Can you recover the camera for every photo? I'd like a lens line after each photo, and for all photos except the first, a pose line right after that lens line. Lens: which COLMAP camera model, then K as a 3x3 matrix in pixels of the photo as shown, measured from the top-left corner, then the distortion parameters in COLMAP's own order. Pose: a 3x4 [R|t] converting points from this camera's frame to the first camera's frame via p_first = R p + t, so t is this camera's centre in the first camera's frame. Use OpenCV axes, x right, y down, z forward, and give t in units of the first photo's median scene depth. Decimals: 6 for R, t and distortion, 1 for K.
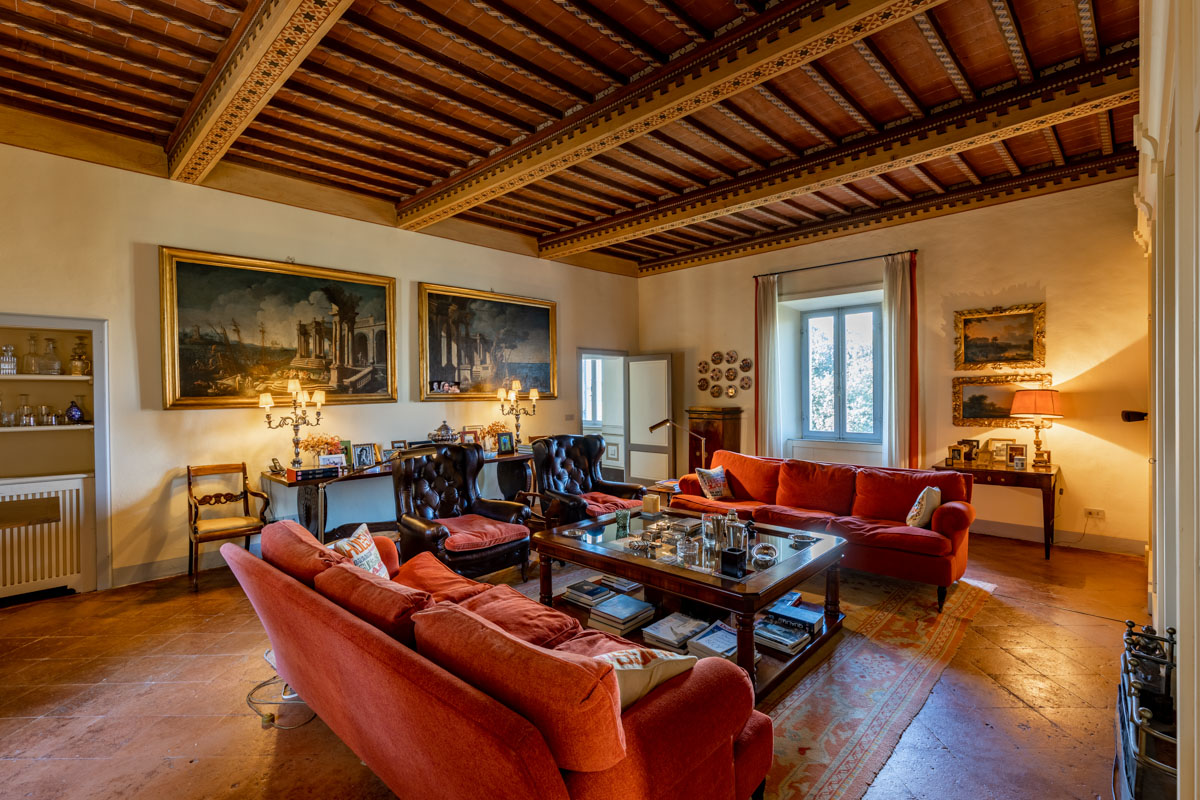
lens RADIAL K [[533.4, 0, 599.6], [0, 533.4, 396.4], [0, 0, 1]] dist [-0.001651, -0.000181]
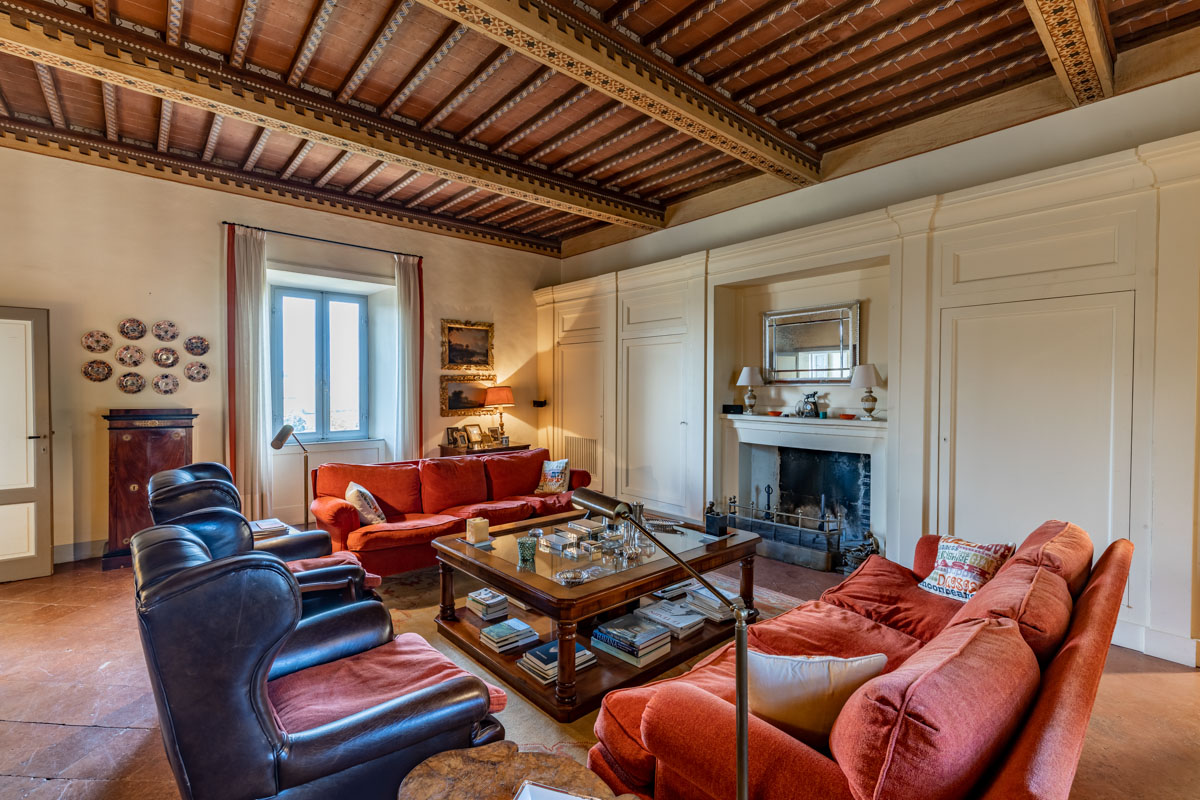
lens RADIAL K [[533.4, 0, 597.5], [0, 533.4, 396.8], [0, 0, 1]] dist [-0.001651, -0.000181]
pose [[0.083606, -0.007993, 0.996467, -0.476036], [0.001394, 0.999968, 0.007904, 0.003111], [-0.996498, 0.000728, 0.083614, 0.563189]]
